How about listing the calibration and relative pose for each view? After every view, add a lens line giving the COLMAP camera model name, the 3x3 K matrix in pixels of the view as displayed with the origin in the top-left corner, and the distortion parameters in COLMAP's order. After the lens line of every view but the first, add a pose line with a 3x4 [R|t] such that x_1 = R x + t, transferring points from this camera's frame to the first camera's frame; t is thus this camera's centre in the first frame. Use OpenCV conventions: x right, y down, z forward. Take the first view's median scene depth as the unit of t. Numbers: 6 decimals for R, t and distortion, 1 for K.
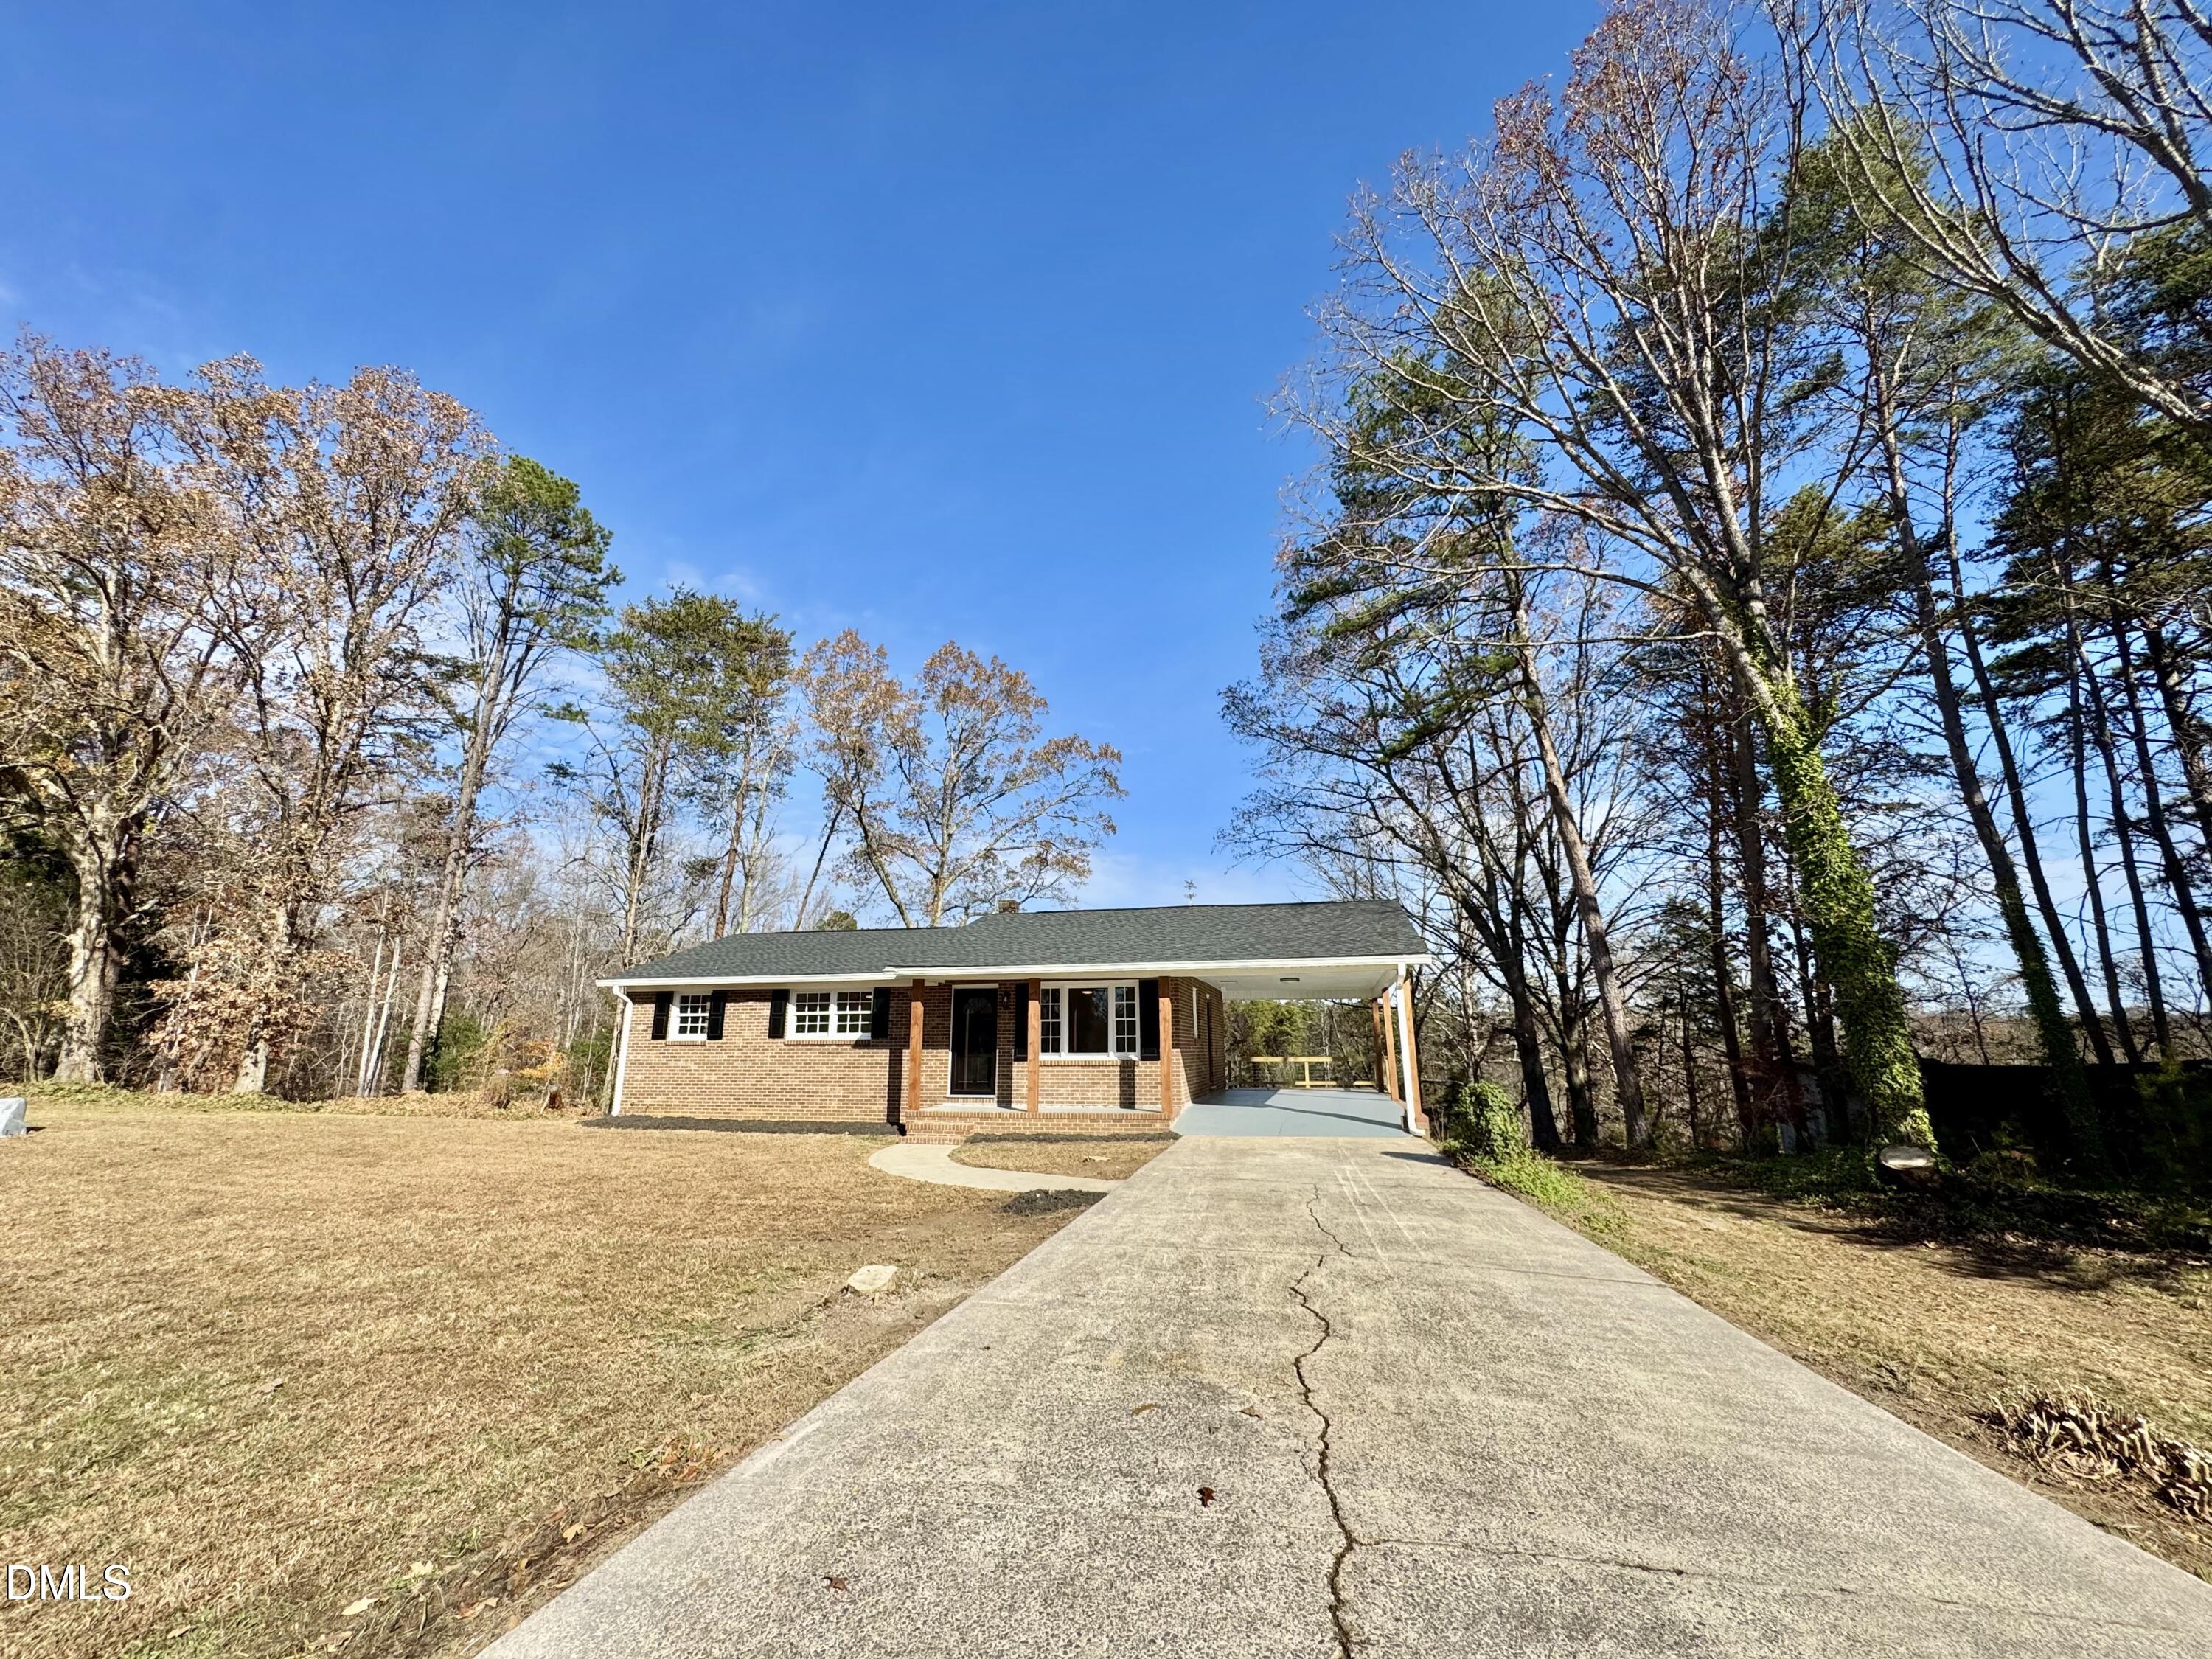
lens RADIAL K [[883.0, 0, 1106.6], [0, 883.0, 830.7], [0, 0, 1]] dist [-0.004061, 0.000112]
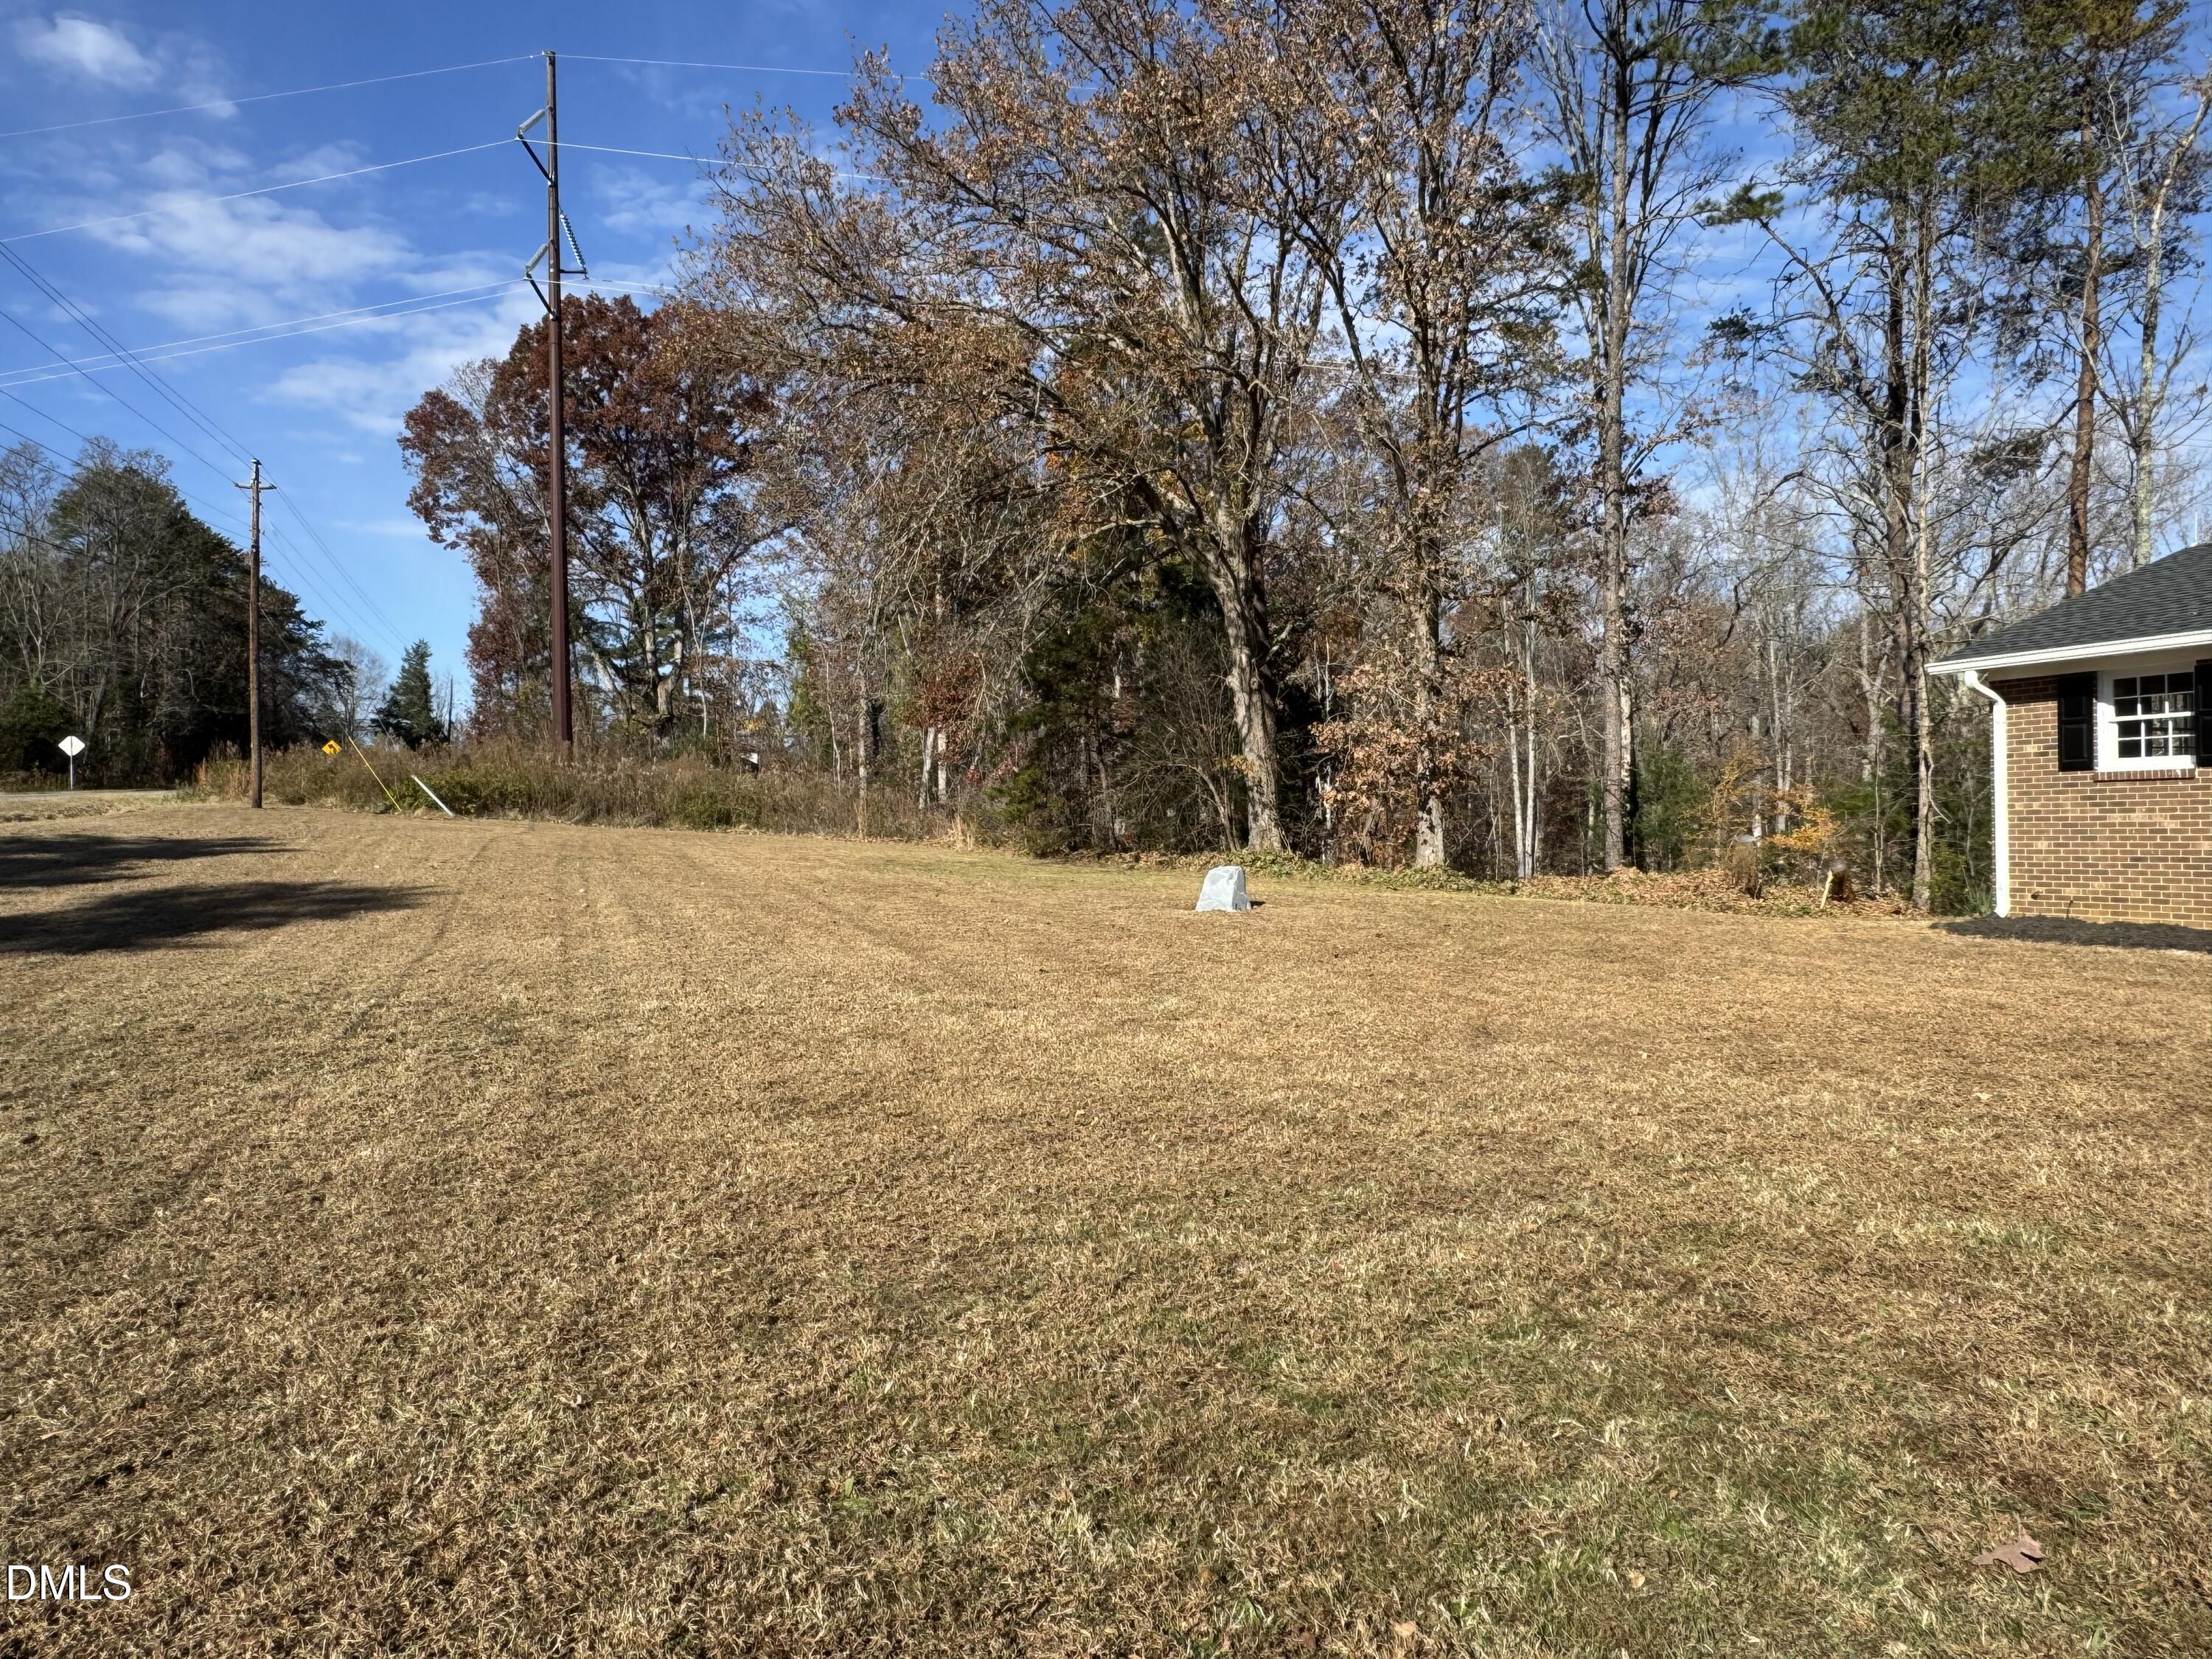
lens RADIAL K [[1484.4, 0, 1105.6], [0, 1484.4, 833.6], [0, 0, 1]] dist [-0.001310, -0.000623]
pose [[0.594091, -0.003723, -0.804389, -0.140693], [0.206105, 0.967312, 0.147744, 0.032295], [0.777545, -0.253561, 0.575439, 0.083750]]
